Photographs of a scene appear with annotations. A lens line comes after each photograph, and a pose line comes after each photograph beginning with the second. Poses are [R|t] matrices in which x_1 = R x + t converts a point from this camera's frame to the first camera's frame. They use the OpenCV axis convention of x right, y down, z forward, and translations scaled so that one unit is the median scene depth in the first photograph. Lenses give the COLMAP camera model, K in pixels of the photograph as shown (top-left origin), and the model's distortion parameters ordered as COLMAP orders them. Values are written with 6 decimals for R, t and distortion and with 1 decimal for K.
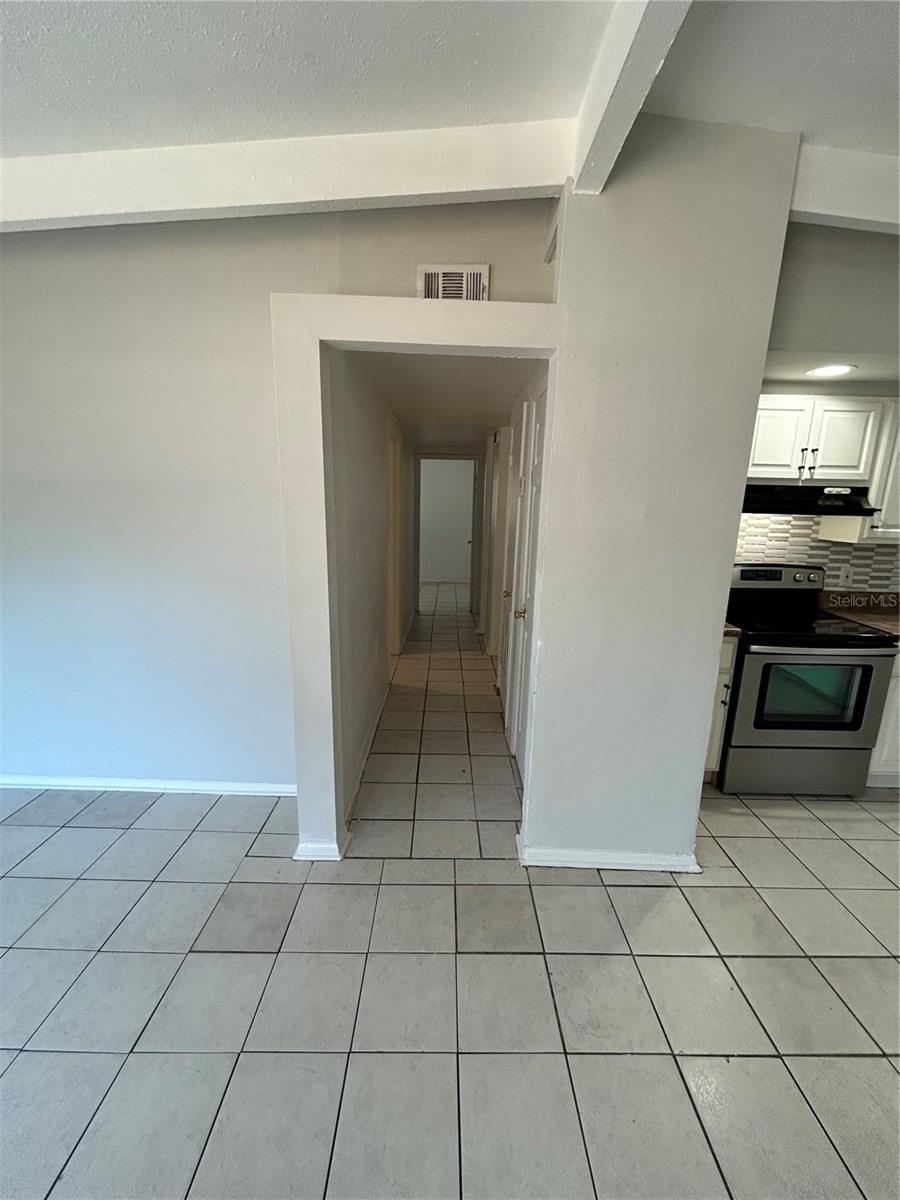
lens RADIAL K [[482.6, 0, 450.0], [0, 482.6, 600.0], [0, 0, 1]] dist [0.000512, 0.000263]
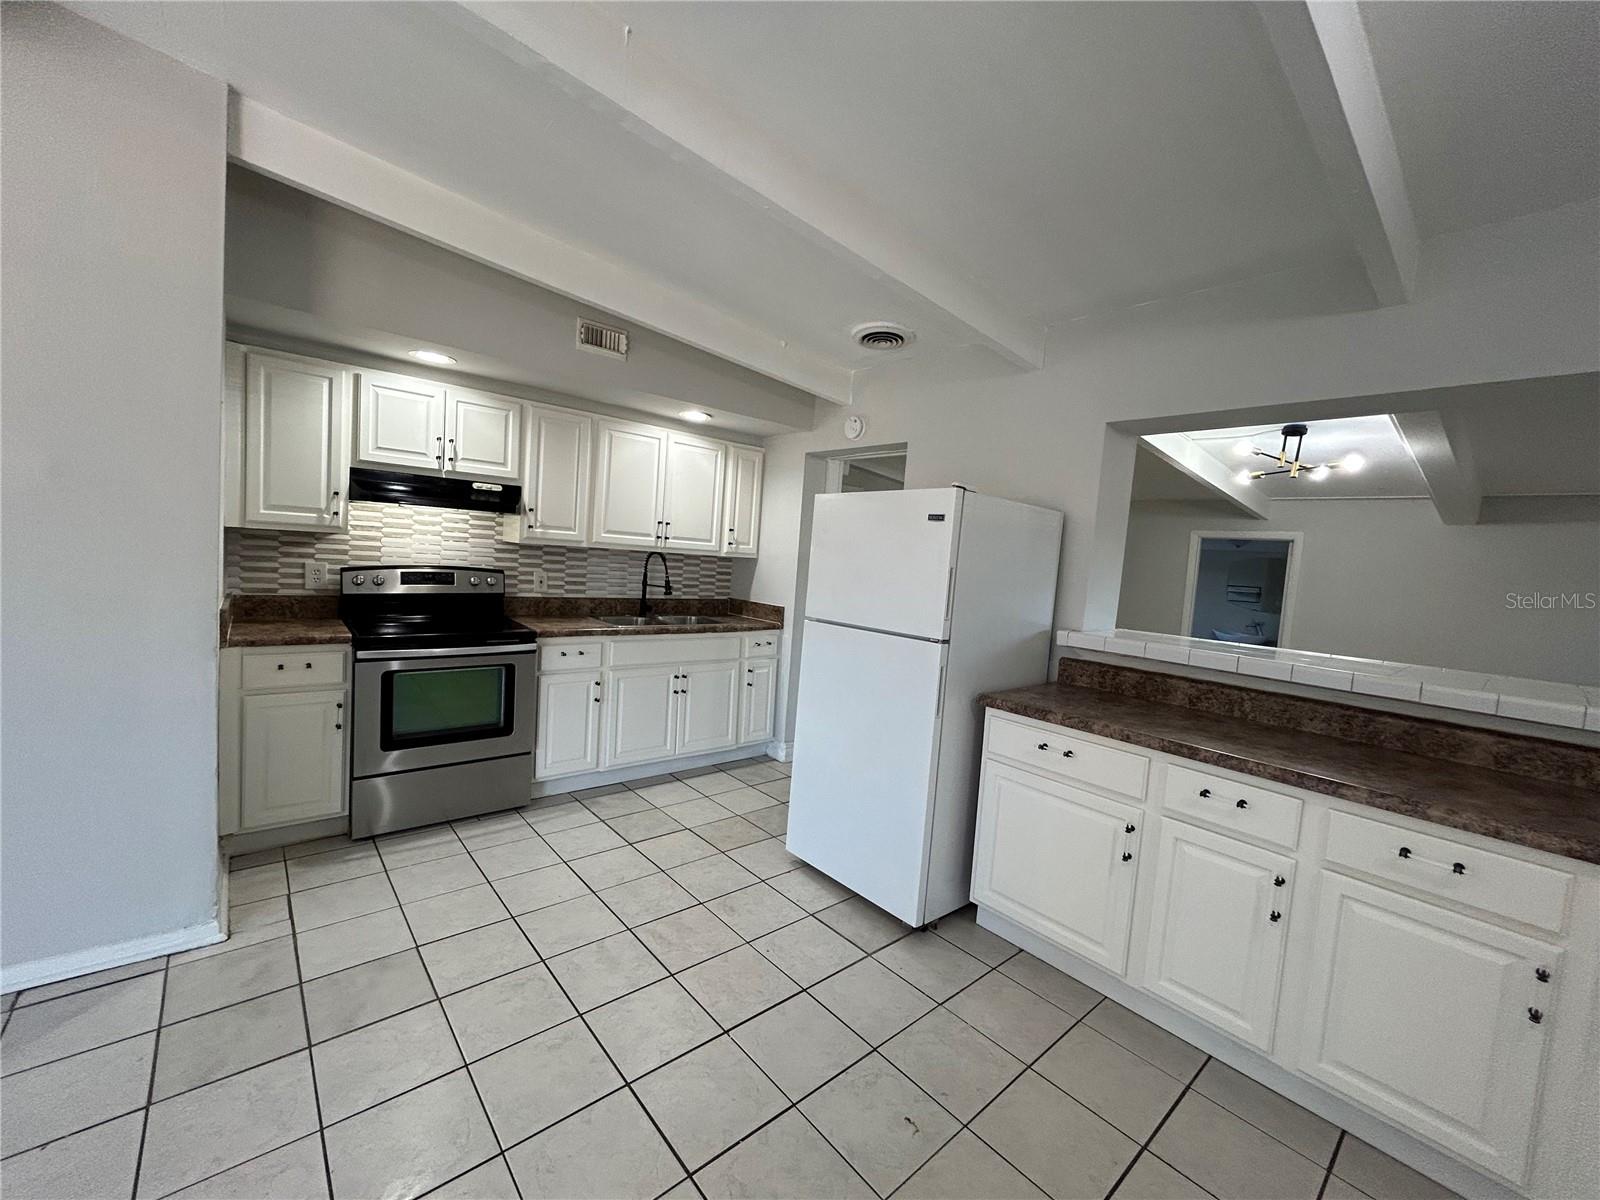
lens RADIAL K [[643.5, 0, 800.0], [0, 643.5, 600.0], [0, 0, 1]] dist [0.000512, 0.000263]
pose [[0.756016, -0.018865, 0.654282, 0.431243], [0.077630, 0.995114, -0.061009, 0.121572], [-0.649934, 0.096916, 0.753786, -0.338362]]
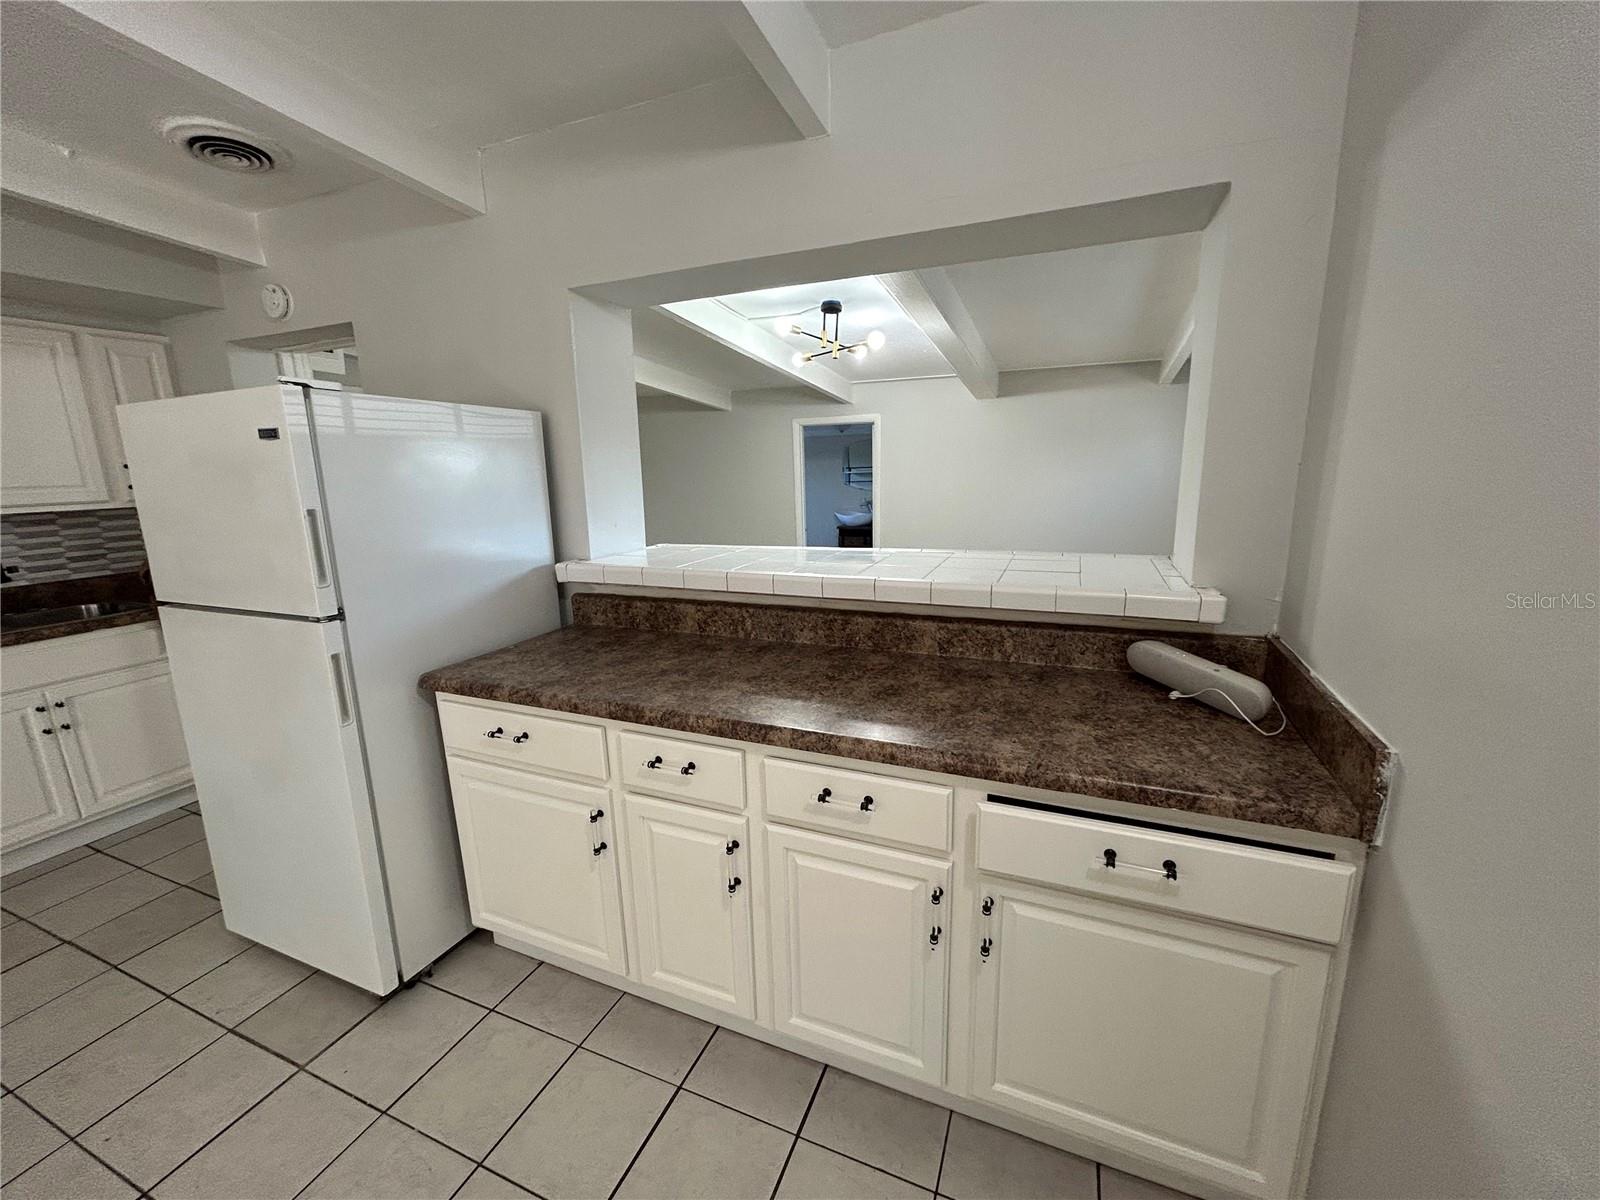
lens RADIAL K [[643.6, 0, 800.0], [0, 643.6, 600.0], [0, 0, 1]] dist [-0.002511, -0.000217]
pose [[0.391263, -0.226280, 0.892026, 0.787943], [0.214455, 0.965033, 0.150734, 0.126897], [-0.894943, 0.132323, 0.426108, -0.448045]]
